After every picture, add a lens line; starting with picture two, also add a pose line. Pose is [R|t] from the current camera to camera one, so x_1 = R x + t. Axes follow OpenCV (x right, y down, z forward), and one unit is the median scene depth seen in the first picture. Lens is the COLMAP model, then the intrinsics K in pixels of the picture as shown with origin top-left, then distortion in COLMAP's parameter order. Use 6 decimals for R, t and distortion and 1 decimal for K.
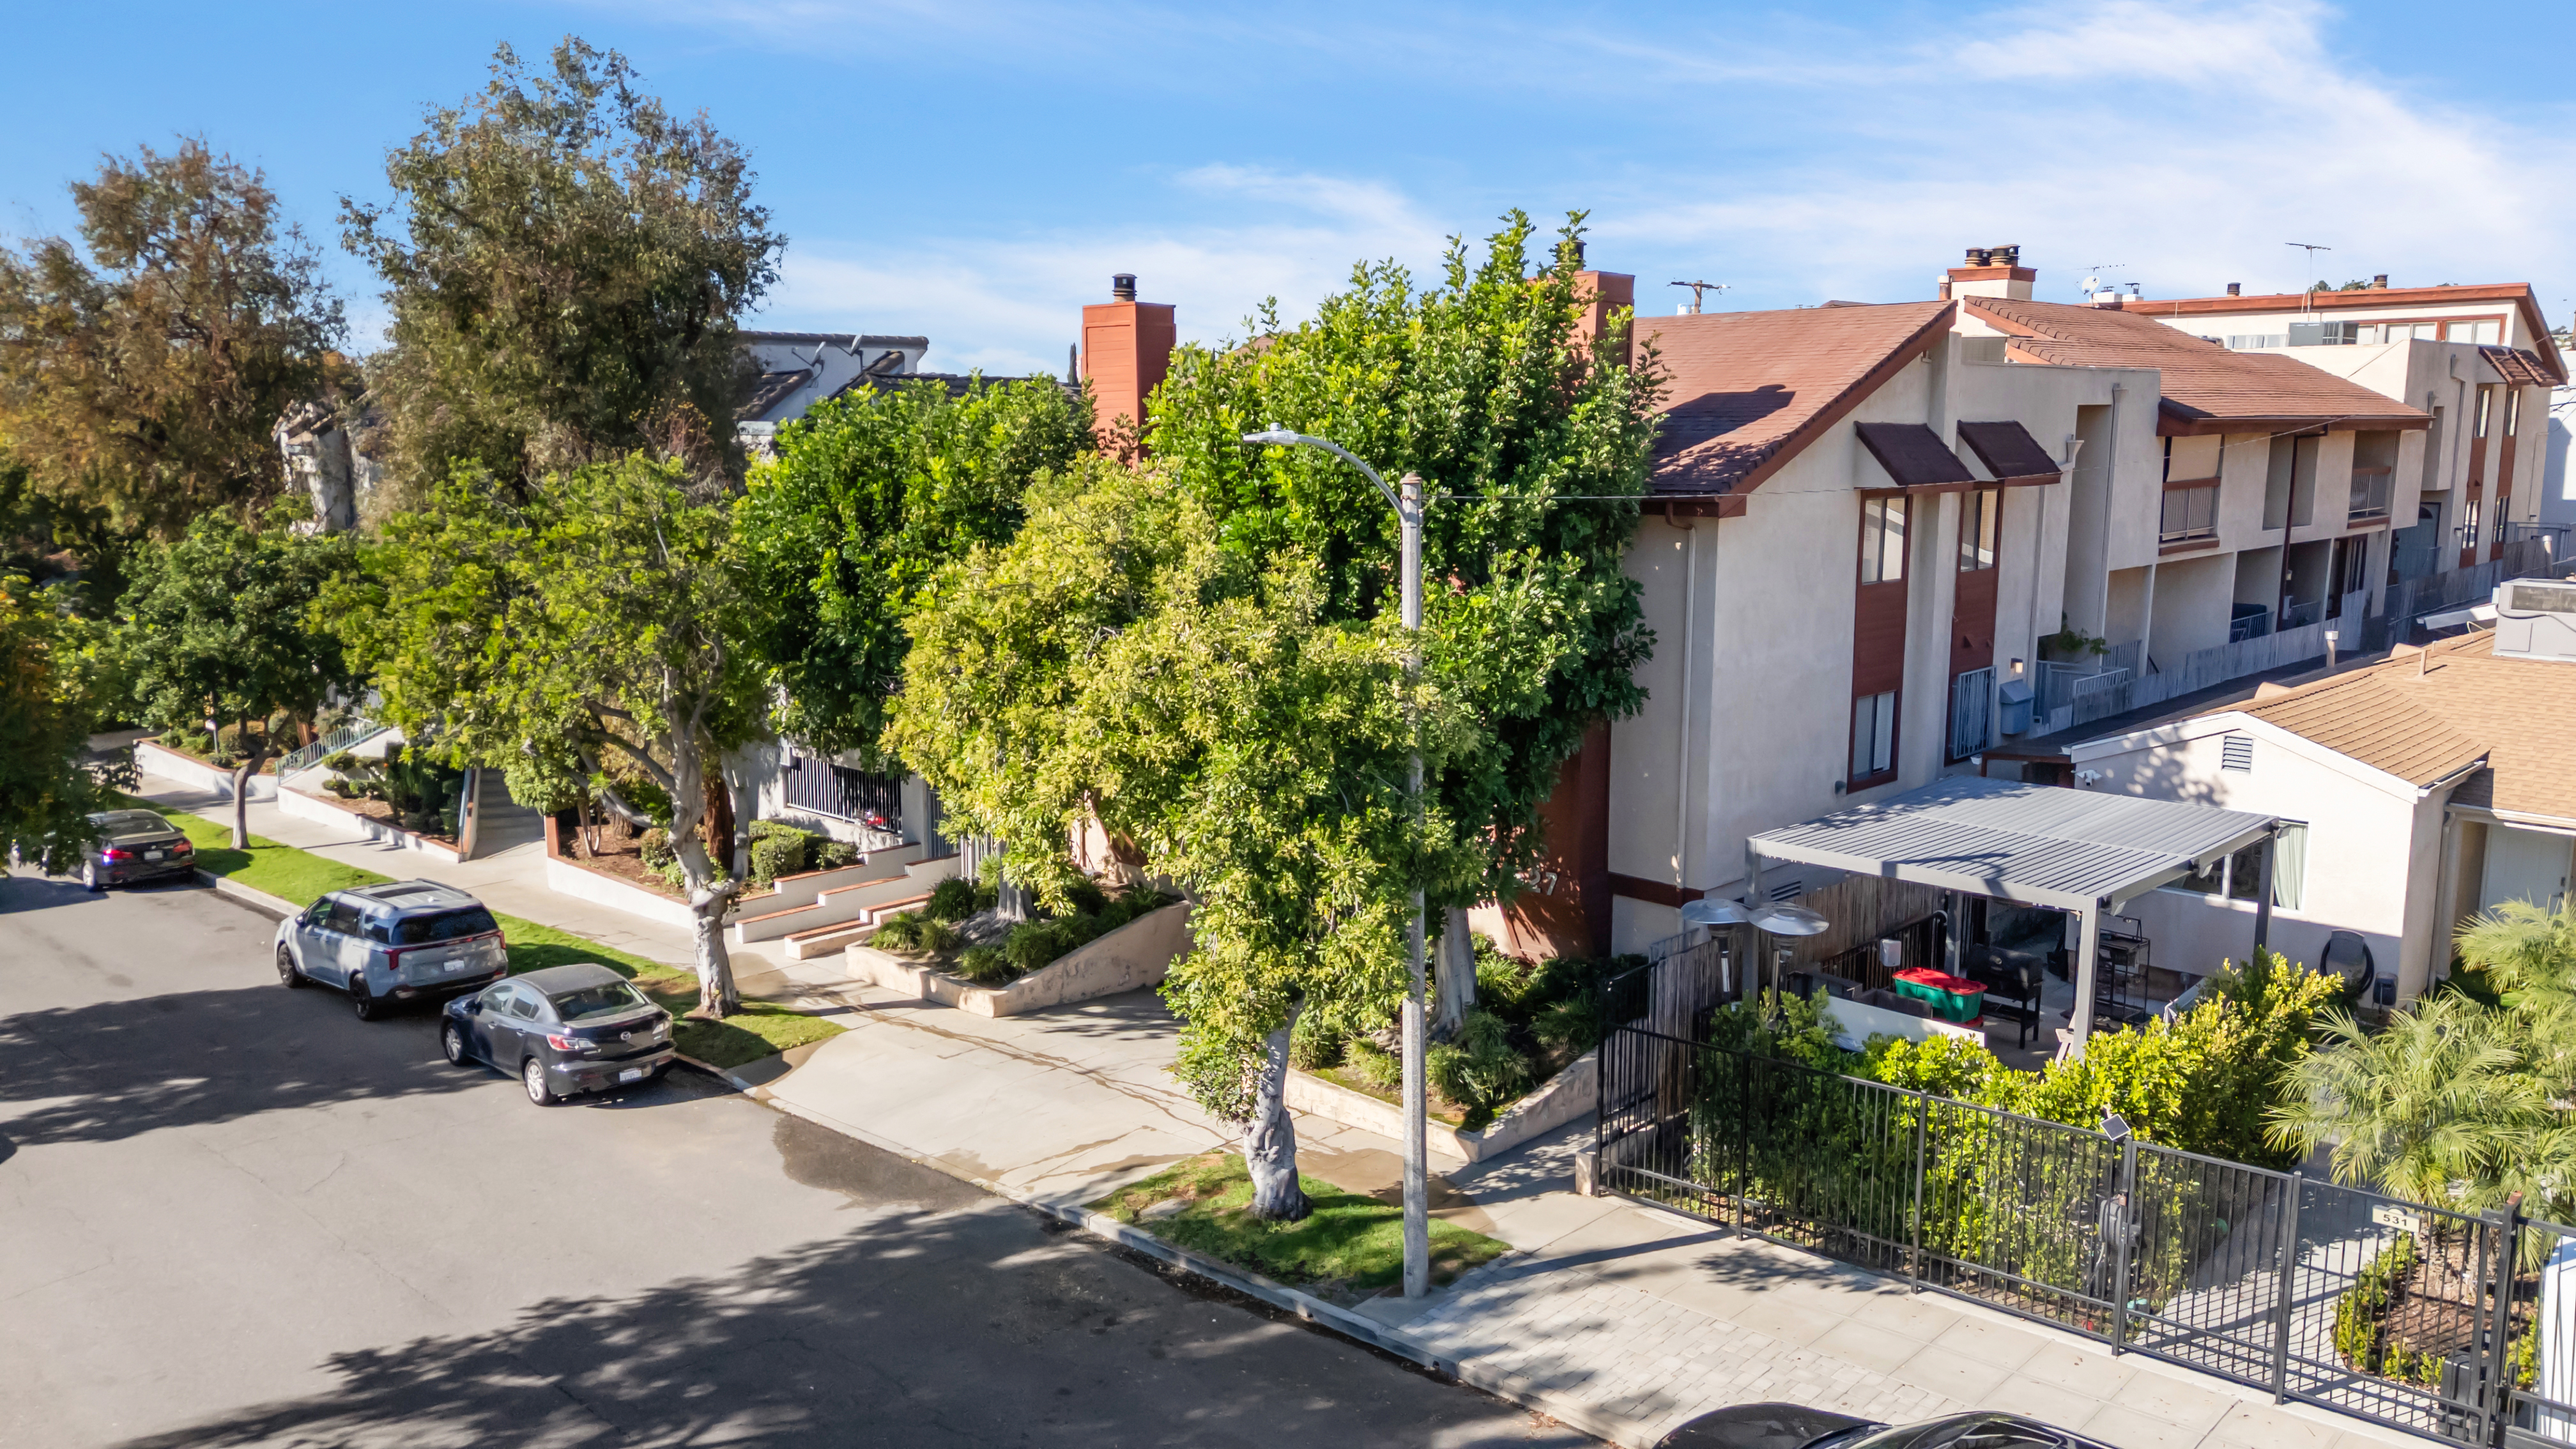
lens RADIAL K [[1900.5, 0, 1288.0], [0, 1900.5, 724.5], [0, 0, 1]] dist [0.061841, 0.000843]
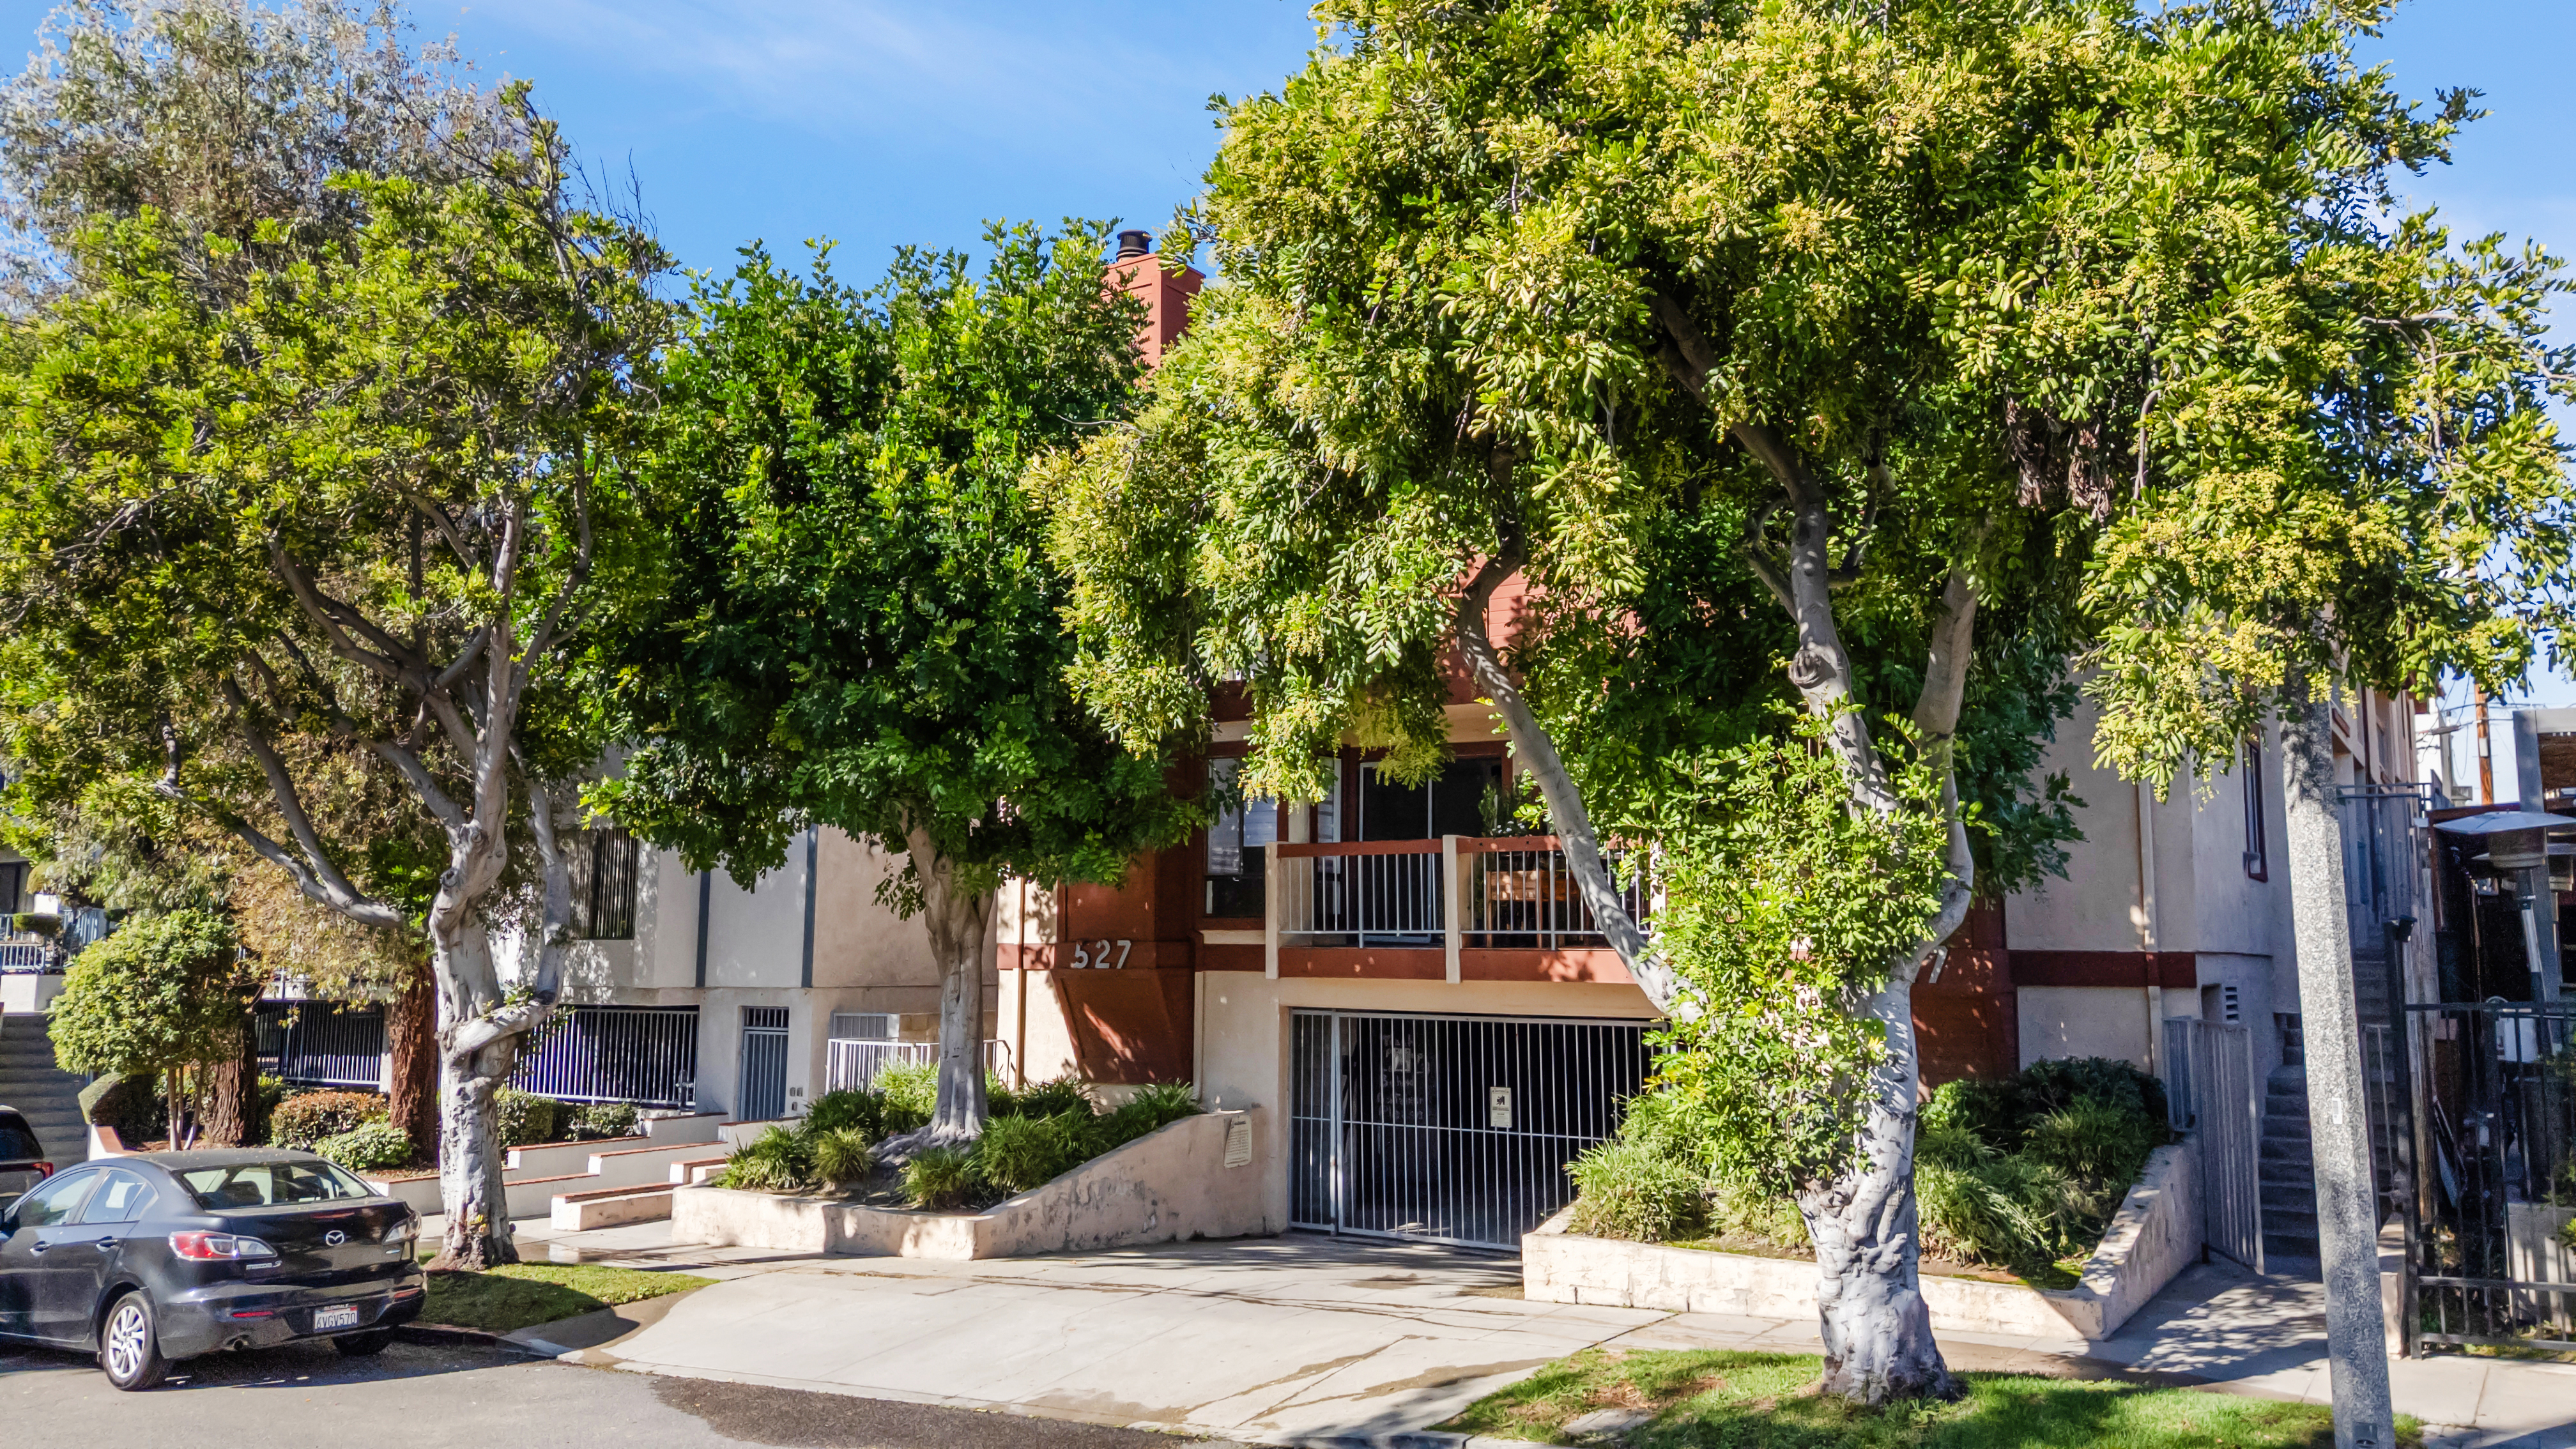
lens RADIAL K [[1890.2, 0, 1288.0], [0, 1890.2, 724.5], [0, 0, 1]] dist [0.032740, -0.001328]
pose [[0.979022, 0.031351, 0.201328, -0.185579], [0.026776, 0.959726, -0.279659, 0.164493], [-0.201988, 0.279184, 0.938753, 0.395214]]
